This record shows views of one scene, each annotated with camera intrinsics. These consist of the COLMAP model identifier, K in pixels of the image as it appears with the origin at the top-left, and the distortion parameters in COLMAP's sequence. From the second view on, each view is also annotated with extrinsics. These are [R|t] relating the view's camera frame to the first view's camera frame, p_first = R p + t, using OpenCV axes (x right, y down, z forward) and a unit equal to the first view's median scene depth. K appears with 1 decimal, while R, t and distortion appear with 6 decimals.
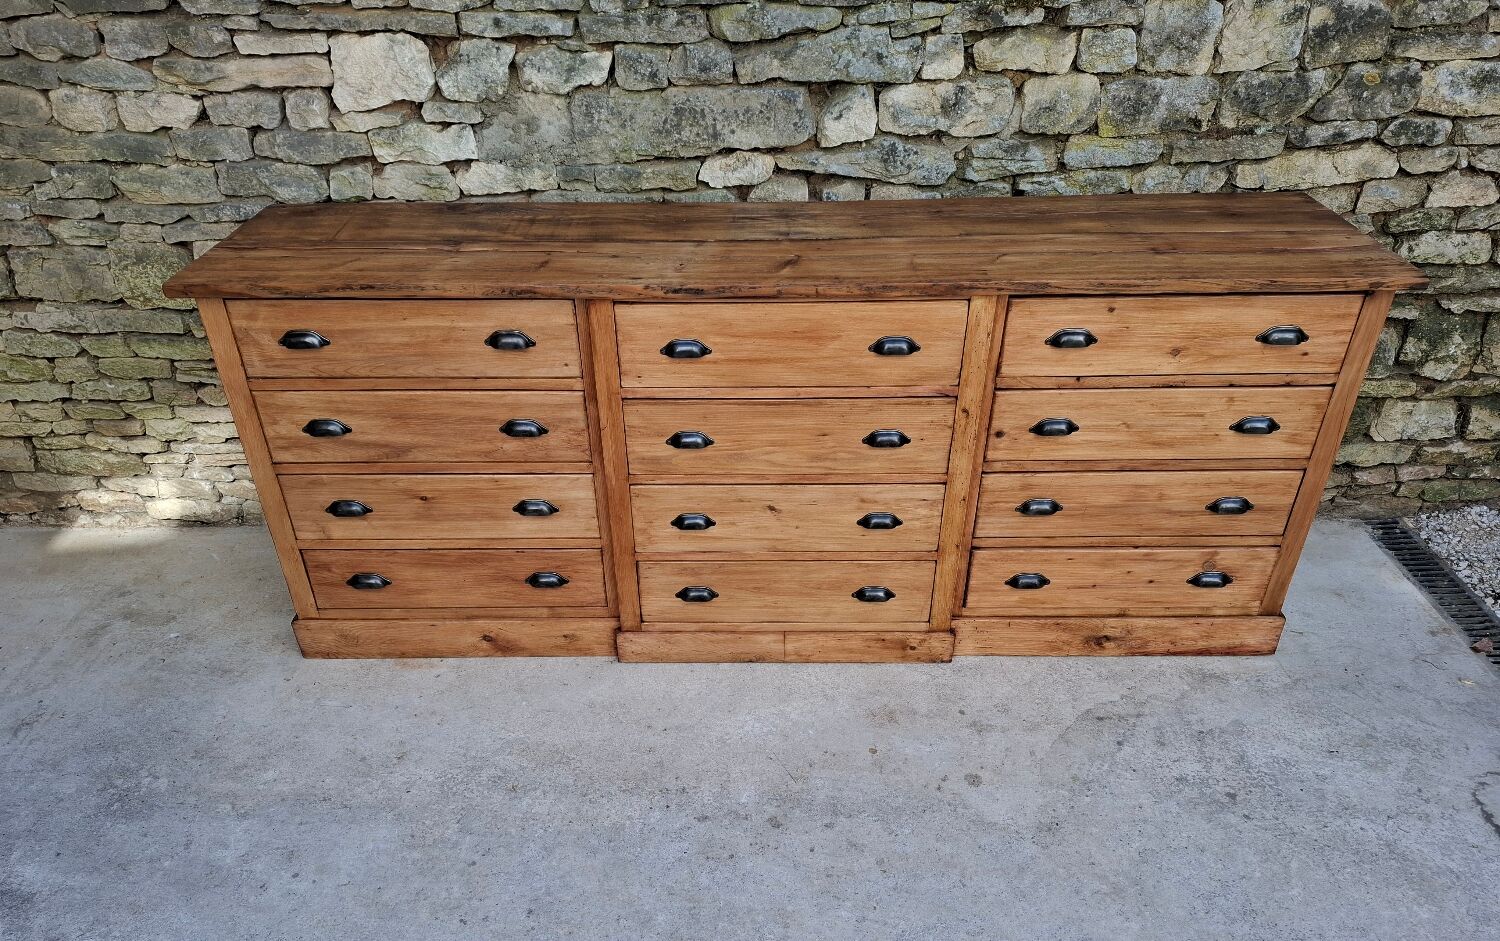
lens RADIAL K [[1035.4, 0, 751.5], [0, 1035.4, 570.5], [0, 0, 1]] dist [0.099232, -0.111634]
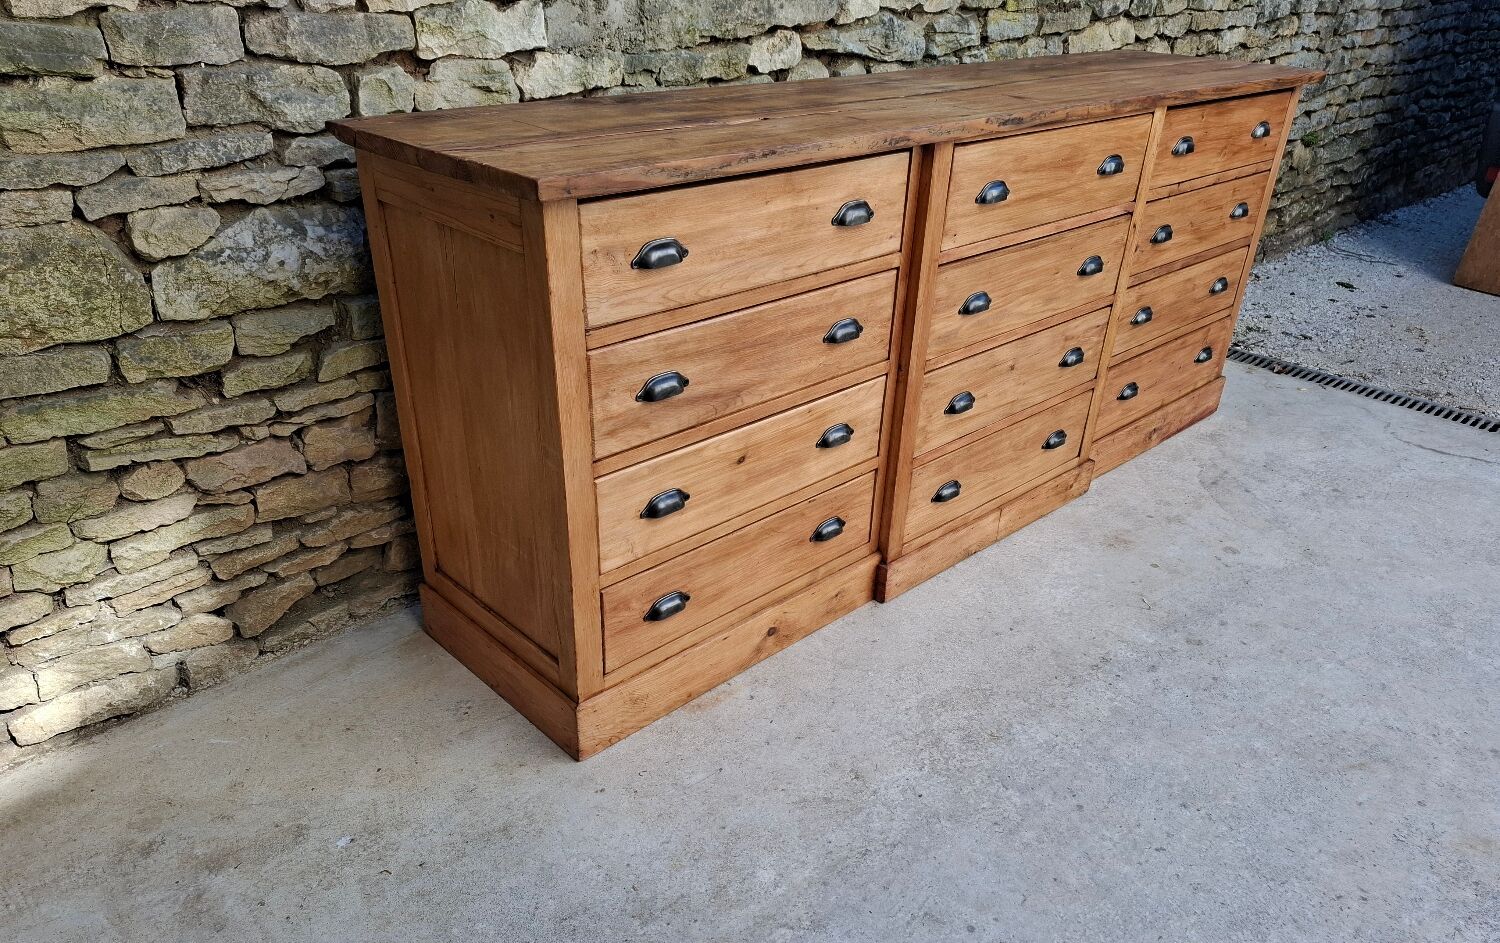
lens RADIAL K [[1038.1, 0, 751.7], [0, 1038.1, 555.1], [0, 0, 1]] dist [0.071490, -0.066215]
pose [[0.716210, -0.327175, 0.616441, -0.758619], [0.367086, 0.927846, 0.065955, -0.048776], [-0.593541, 0.179050, 0.784634, 0.391761]]
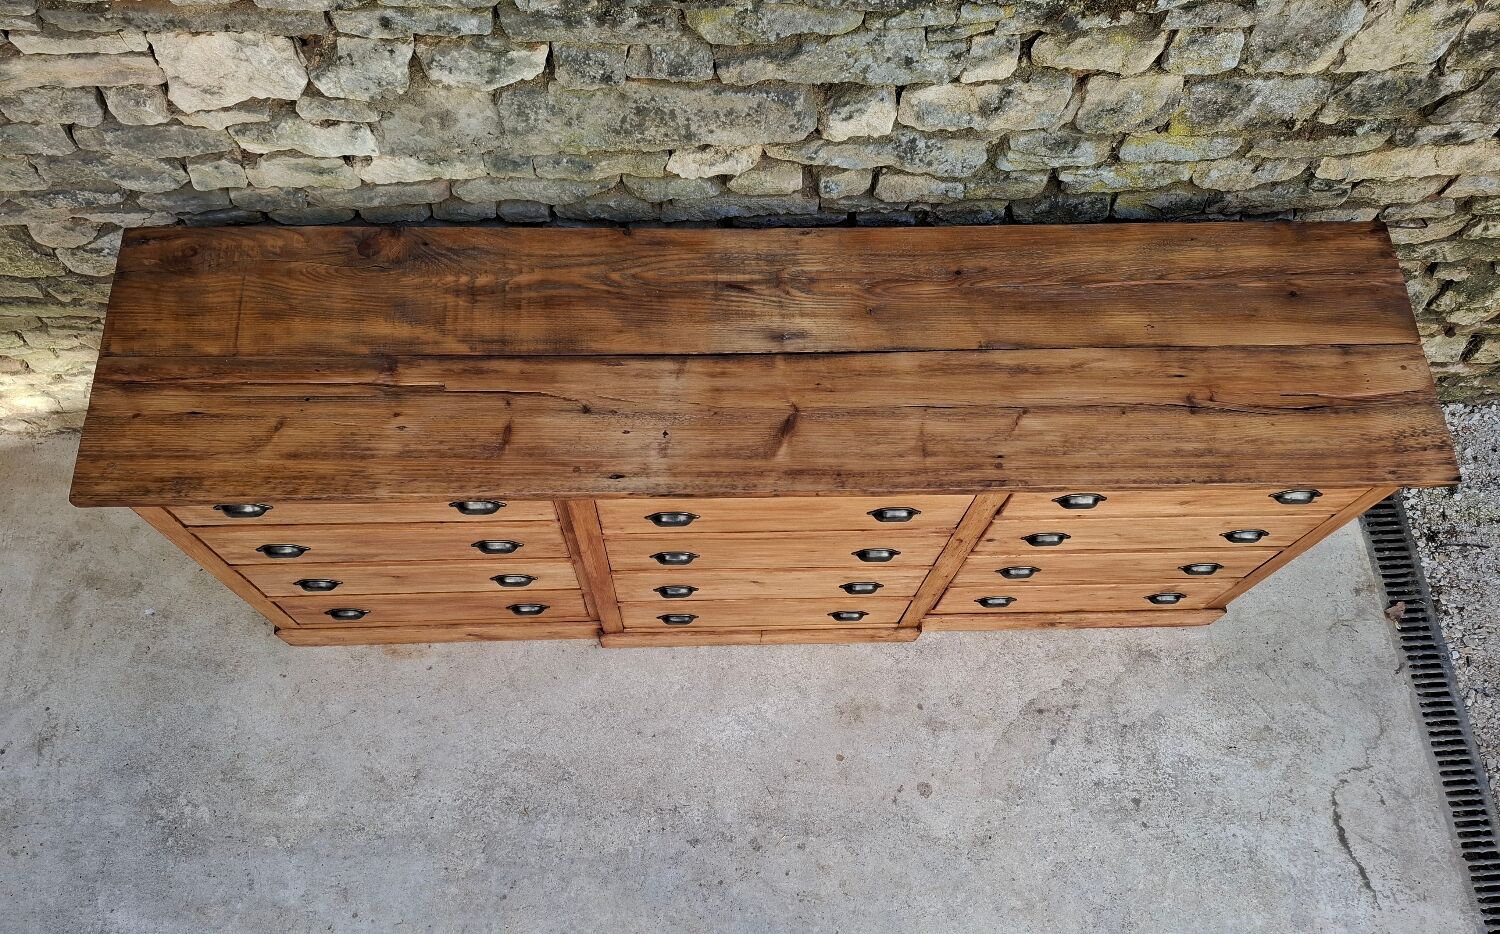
lens RADIAL K [[1035.8, 0, 751.7], [0, 1035.8, 568.4], [0, 0, 1]] dist [0.107040, -0.128473]
pose [[0.997651, -0.020986, 0.065210, -0.045920], [-0.019608, 0.824612, 0.565359, -0.597761], [-0.065637, -0.565310, 0.822263, 0.177441]]
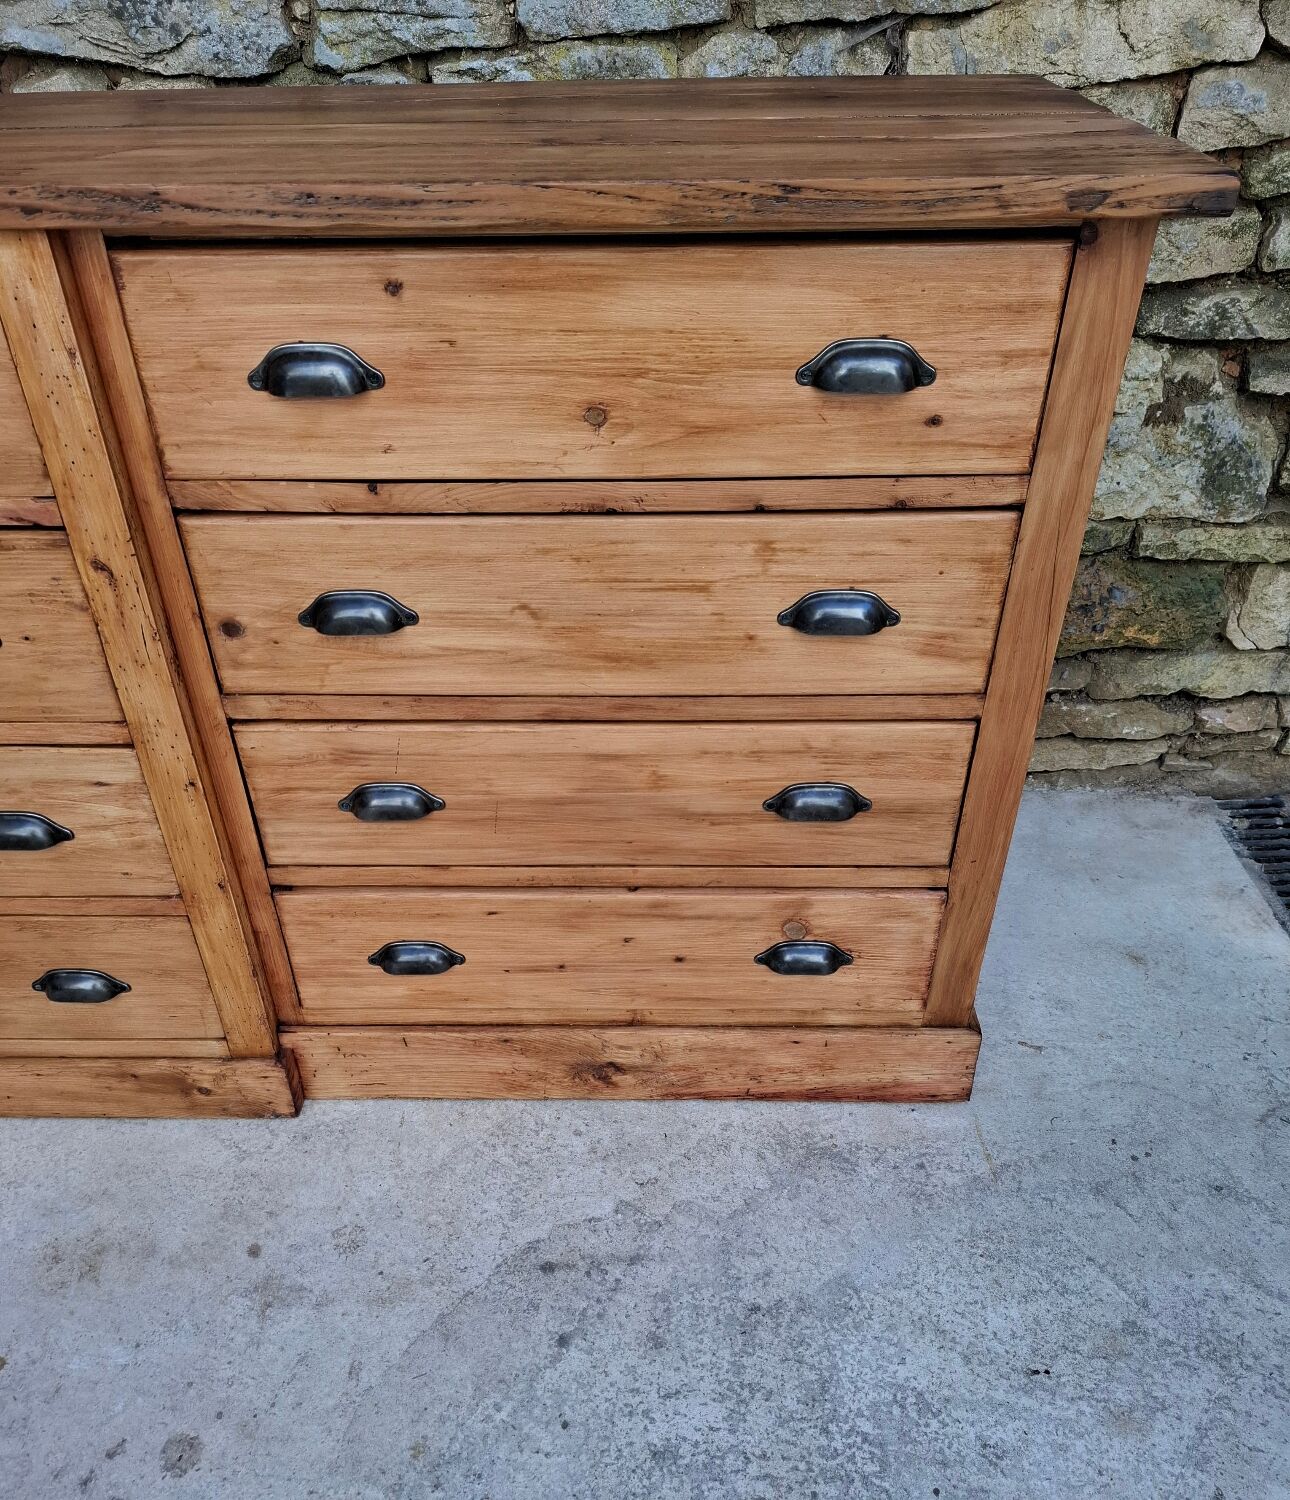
lens RADIAL K [[1193.4, 0, 632.3], [0, 1193.4, 860.1], [0, 0, 1]] dist [0.068578, -0.066432]
pose [[0.999832, 0.005421, -0.017495, 0.366600], [-0.004463, 0.998512, 0.054350, -0.060583], [0.017764, -0.054263, 0.998369, 0.478799]]
